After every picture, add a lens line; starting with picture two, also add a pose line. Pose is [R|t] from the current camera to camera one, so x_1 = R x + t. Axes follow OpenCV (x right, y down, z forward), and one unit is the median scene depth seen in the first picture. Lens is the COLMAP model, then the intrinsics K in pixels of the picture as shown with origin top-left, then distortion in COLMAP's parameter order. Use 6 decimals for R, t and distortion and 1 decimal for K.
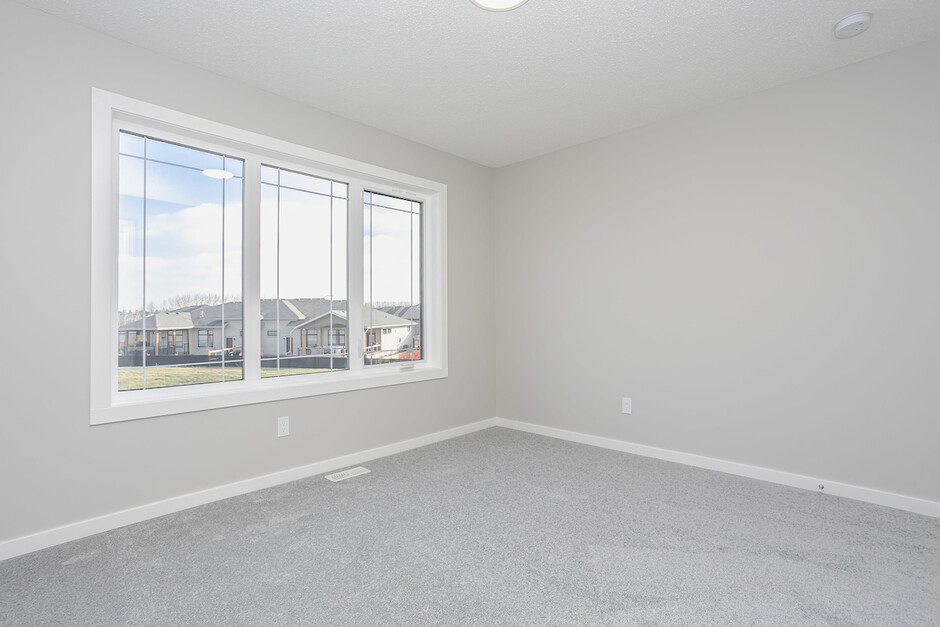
lens RADIAL K [[458.2, 0, 468.1], [0, 458.2, 313.6], [0, 0, 1]] dist [-0.023173, 0.009361]
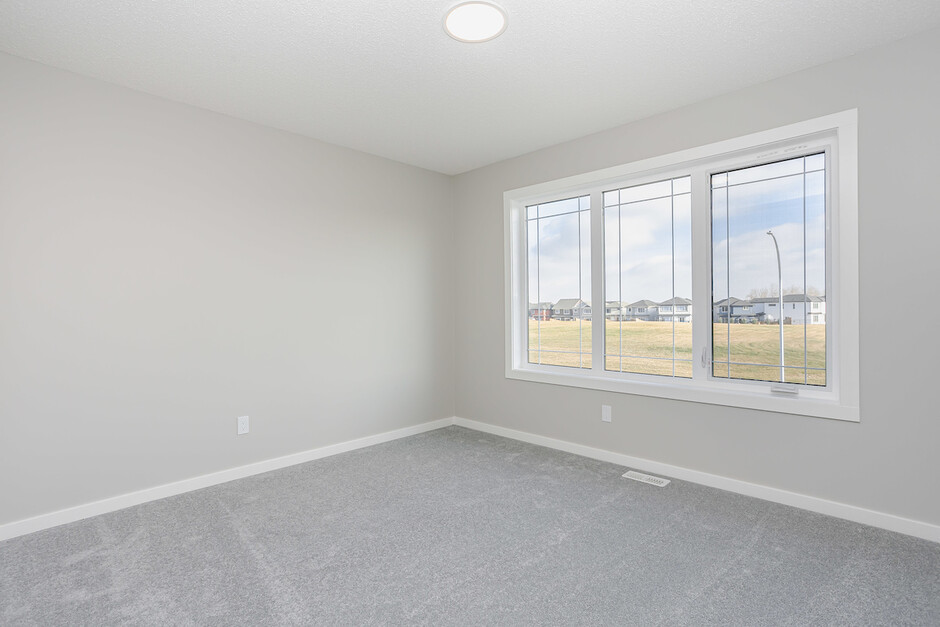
lens RADIAL K [[458.2, 0, 468.7], [0, 458.2, 317.2], [0, 0, 1]] dist [-0.023173, 0.009361]
pose [[0.020477, 0.007945, -0.999759, 0.691242], [0.010608, 0.999910, 0.008163, -0.012372], [0.999734, -0.010772, 0.020391, 0.573415]]
